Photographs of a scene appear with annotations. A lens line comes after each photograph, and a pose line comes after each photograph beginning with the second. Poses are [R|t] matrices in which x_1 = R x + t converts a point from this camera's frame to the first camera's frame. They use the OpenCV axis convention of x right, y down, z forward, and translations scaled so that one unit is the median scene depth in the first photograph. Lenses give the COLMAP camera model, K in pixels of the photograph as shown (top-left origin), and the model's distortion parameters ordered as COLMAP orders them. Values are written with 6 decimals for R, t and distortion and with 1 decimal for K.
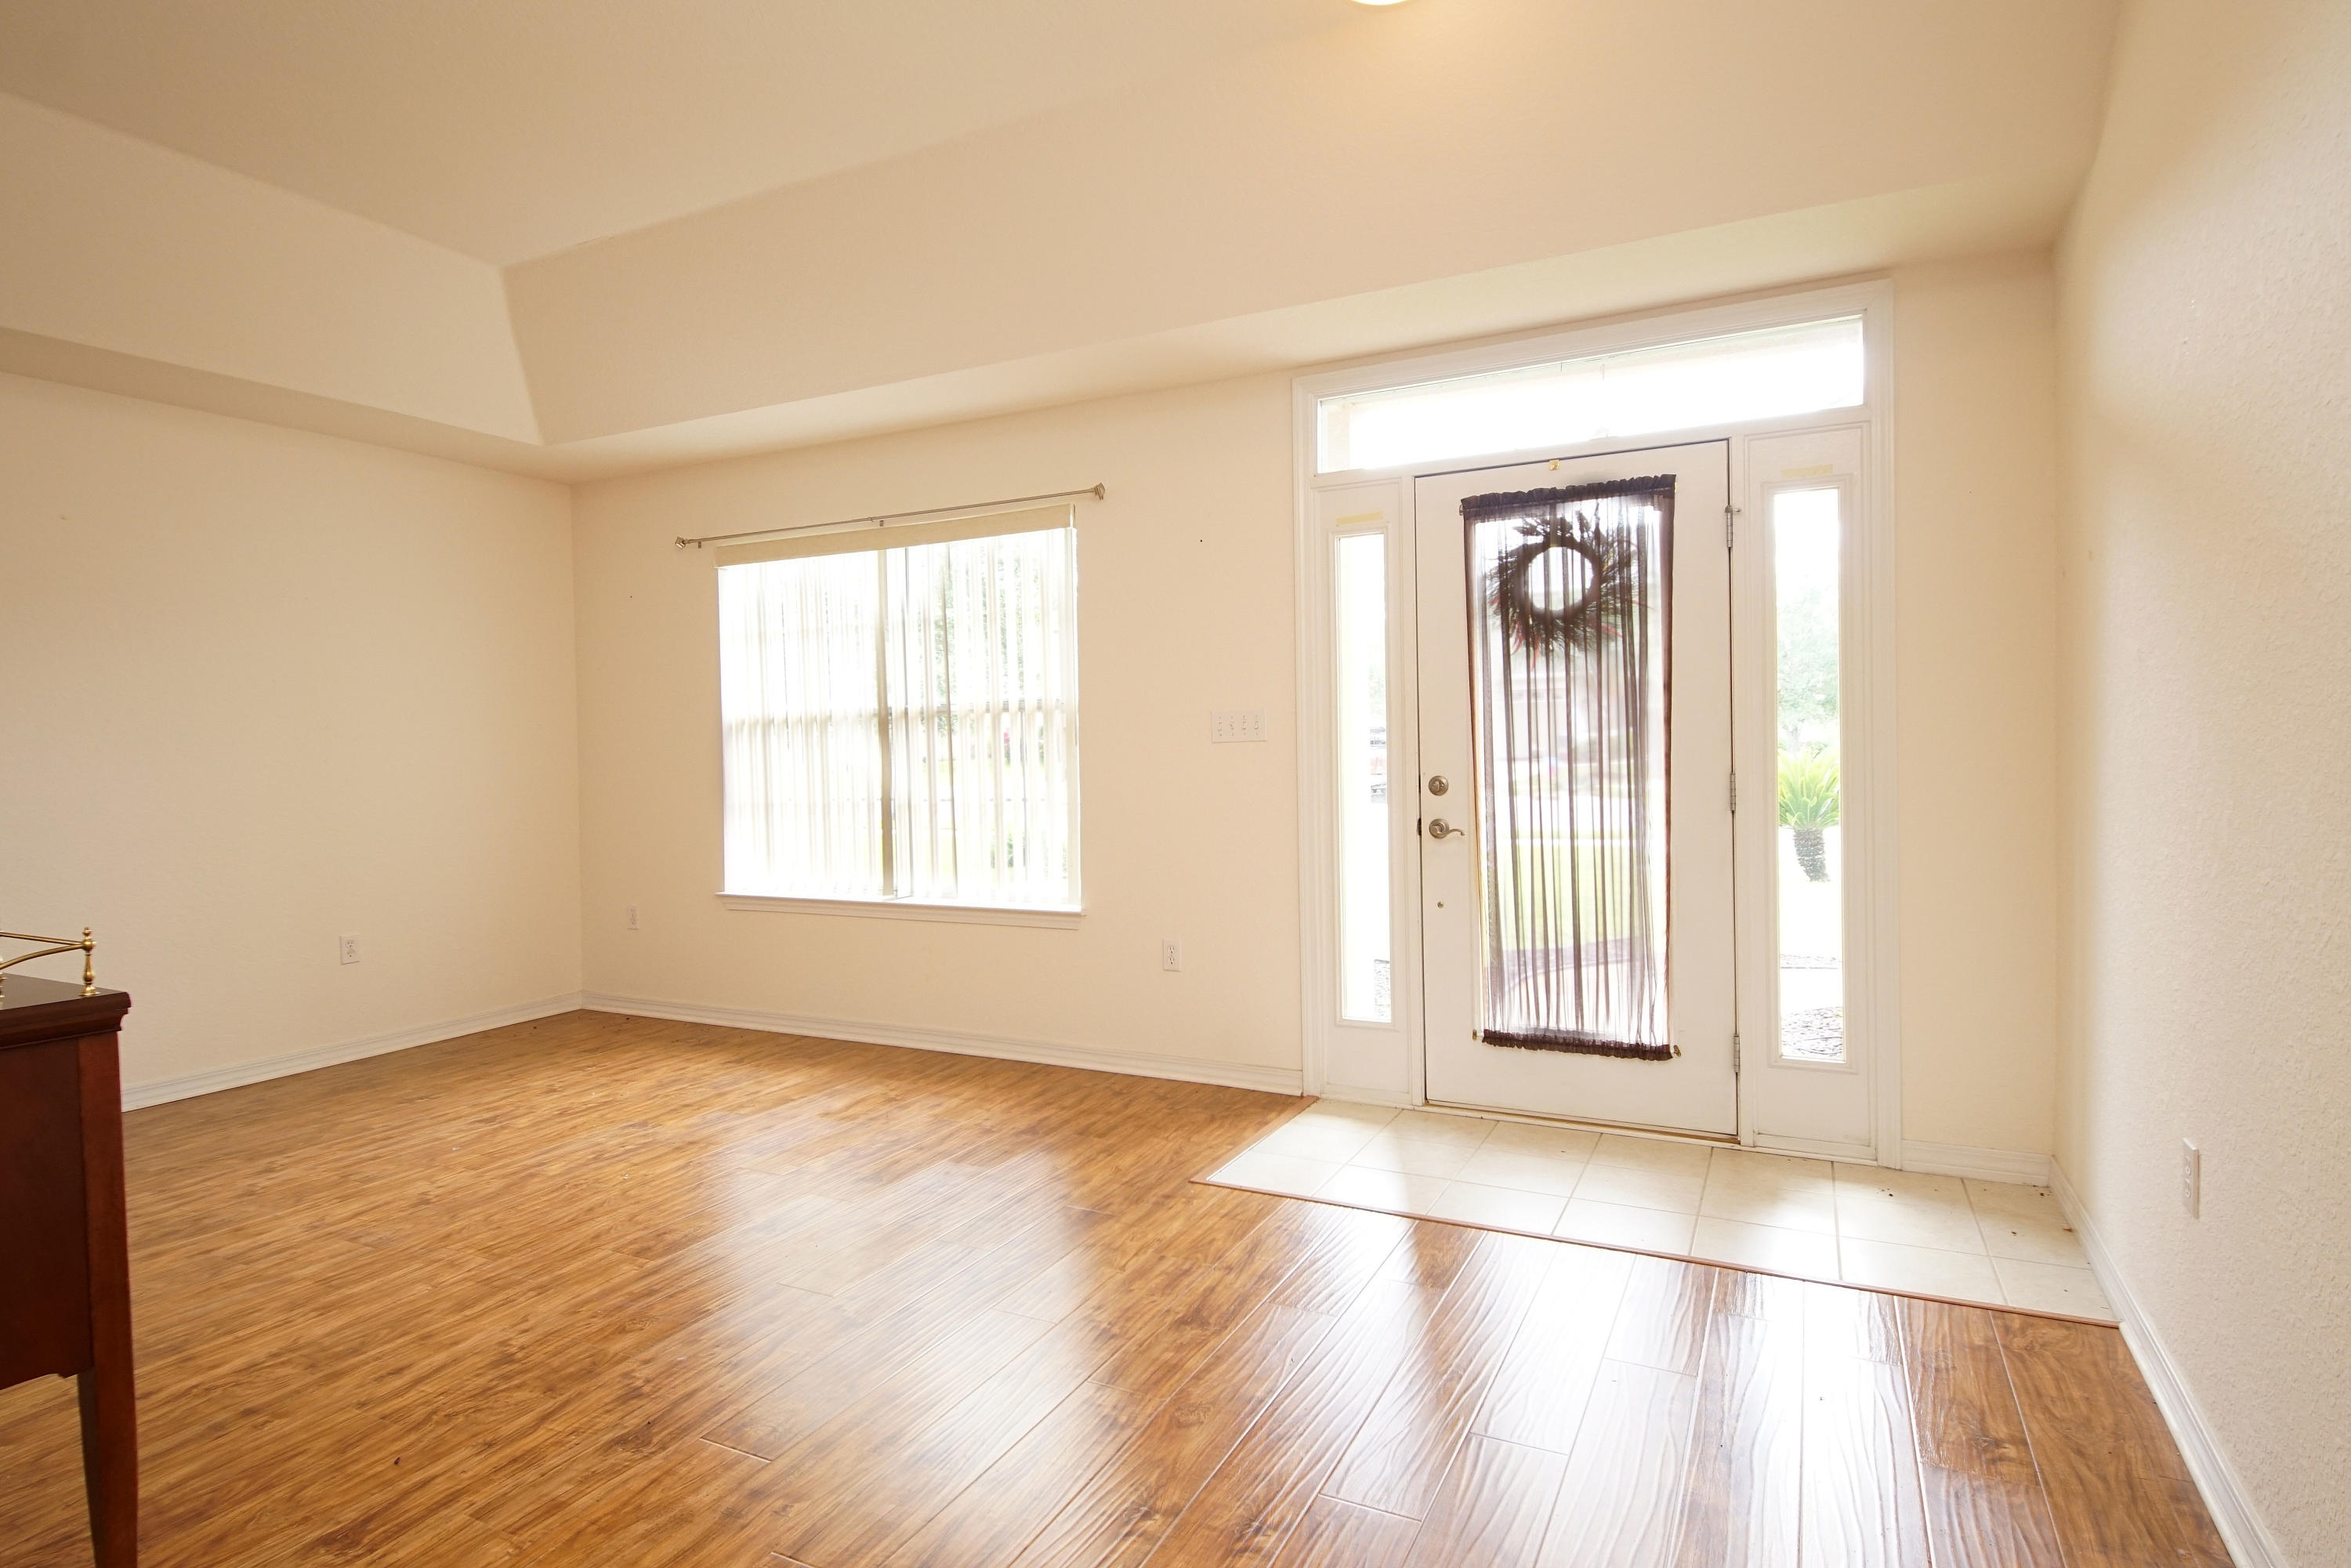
lens RADIAL K [[941.4, 0, 1265.7], [0, 941.4, 768.5], [0, 0, 1]] dist [-0.009048, -0.000156]
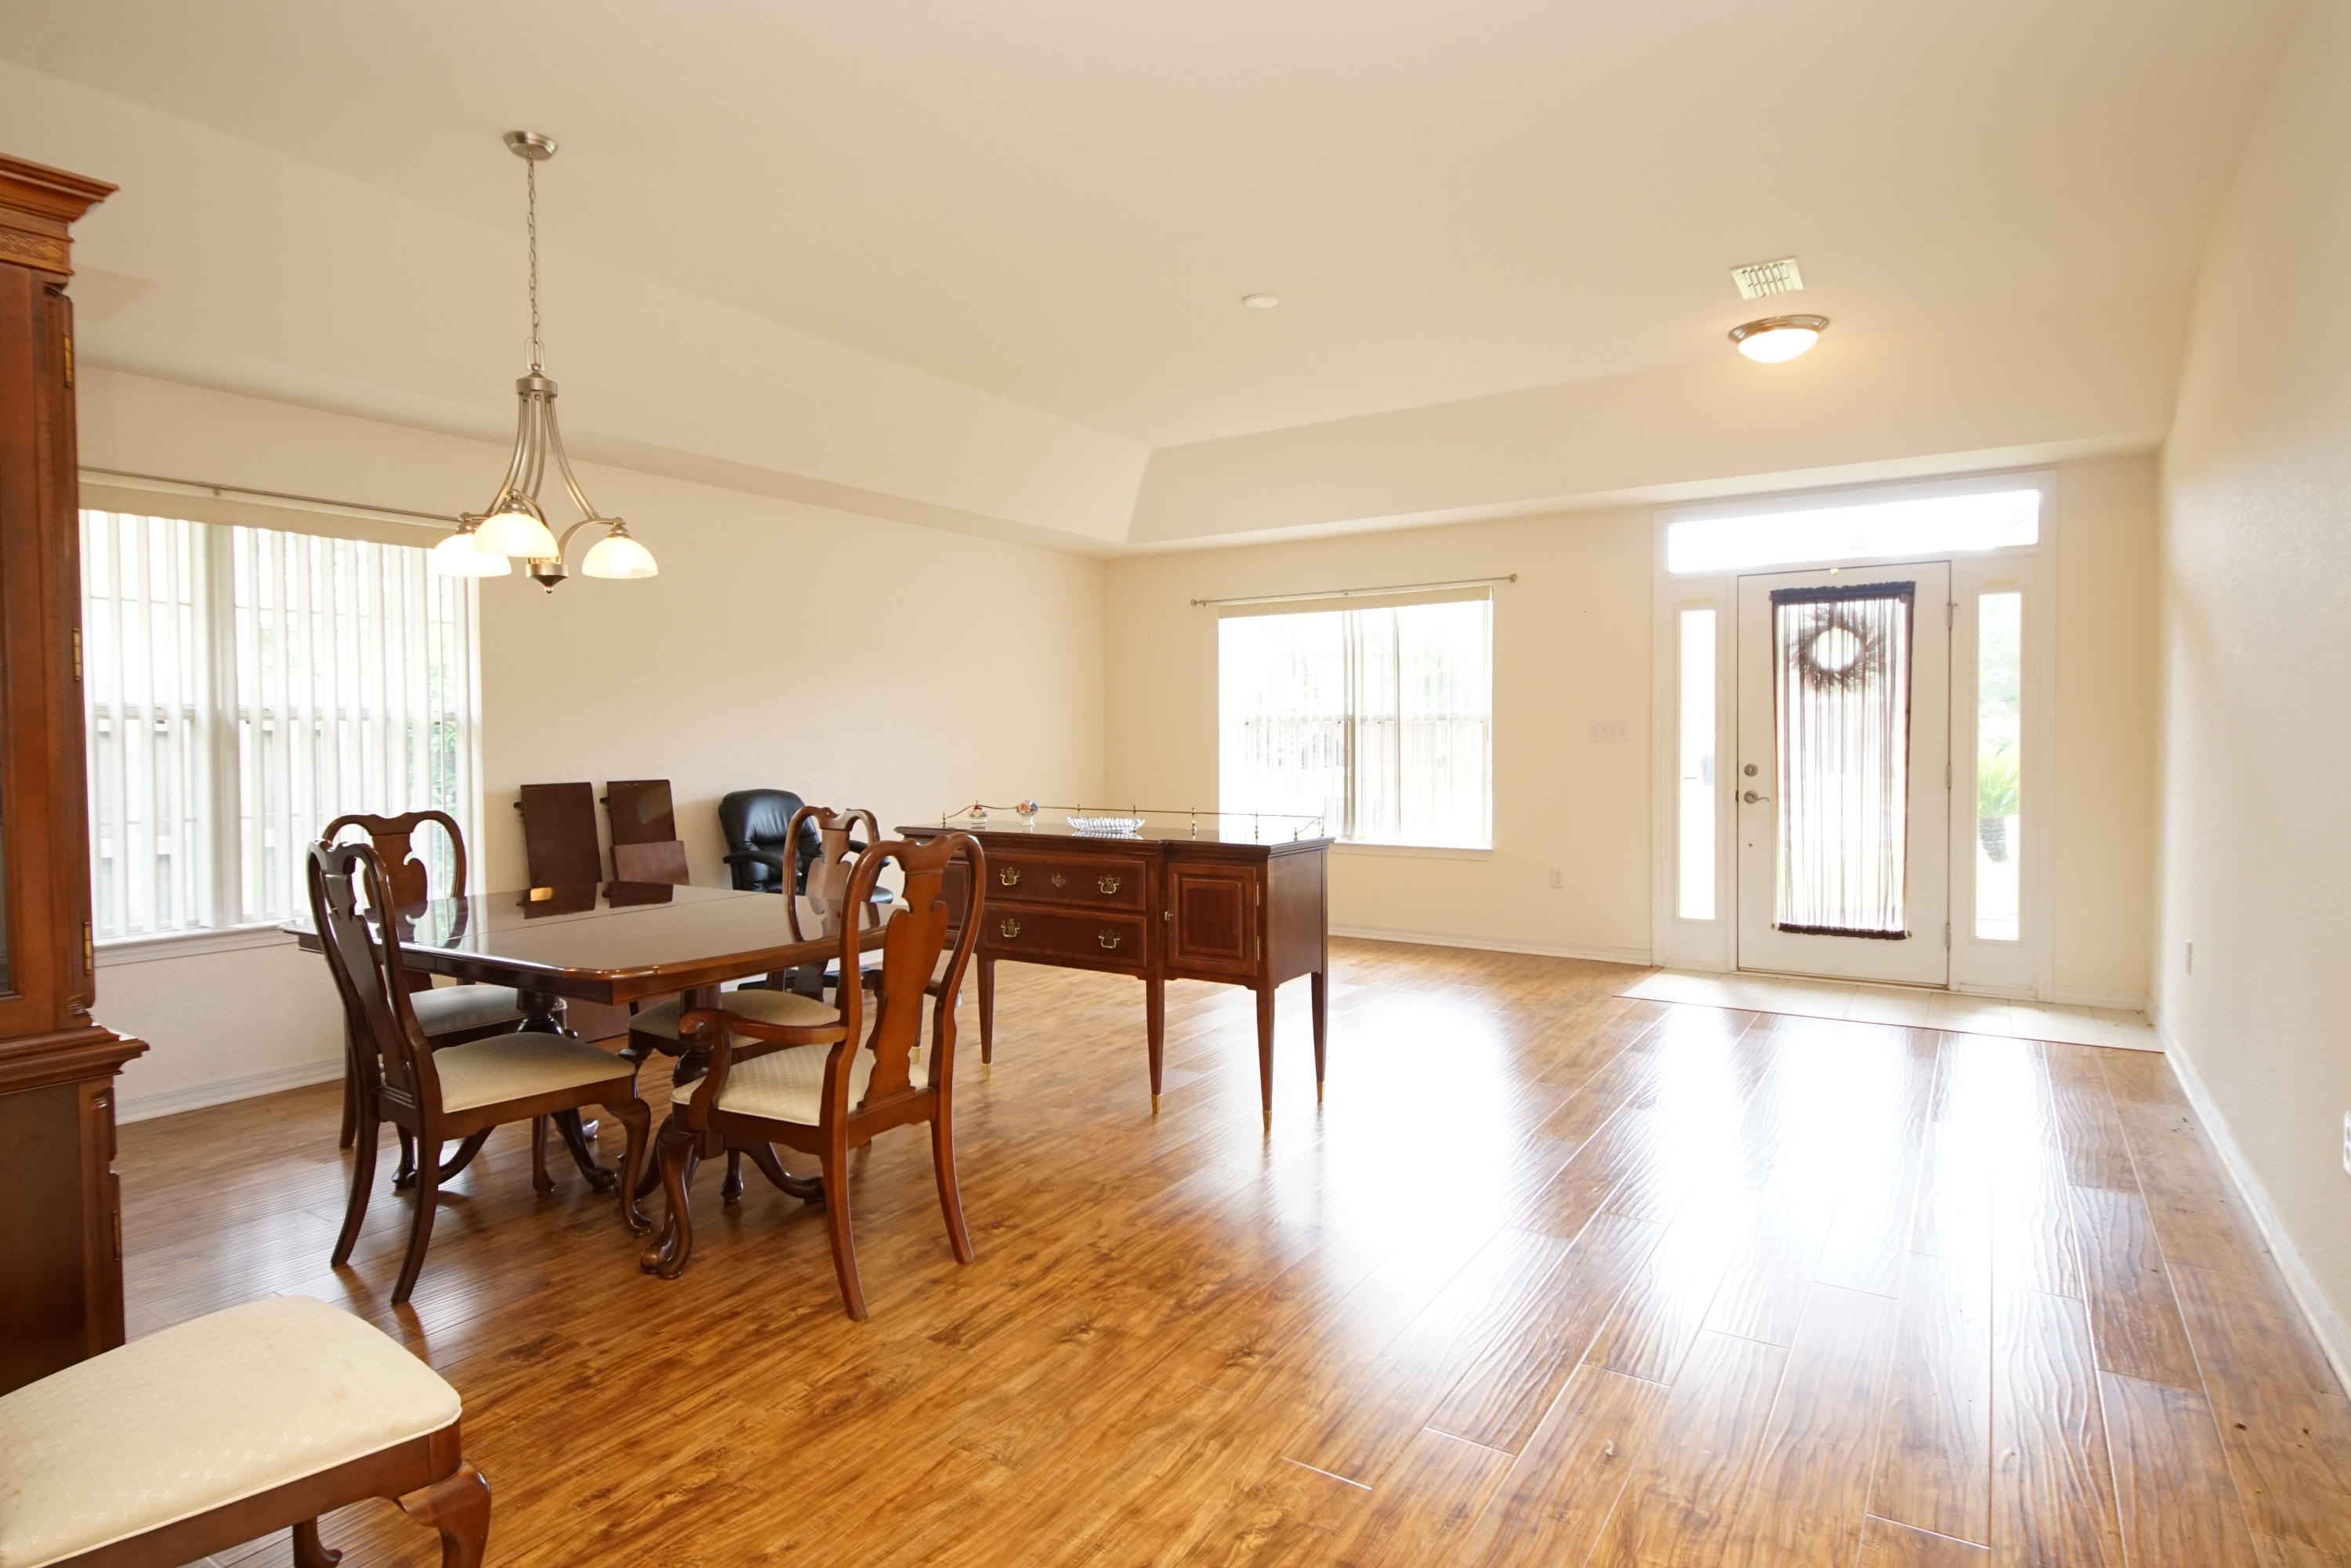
lens RADIAL K [[1259.0, 0, 1146.6], [0, 1259.0, 767.0], [0, 0, 1]] dist [0.036406, -0.032490]
pose [[0.992727, 0.022479, -0.118271, -0.617943], [-0.023396, 0.999706, -0.006365, 0.051905], [0.118093, 0.009086, 0.992961, -1.340745]]
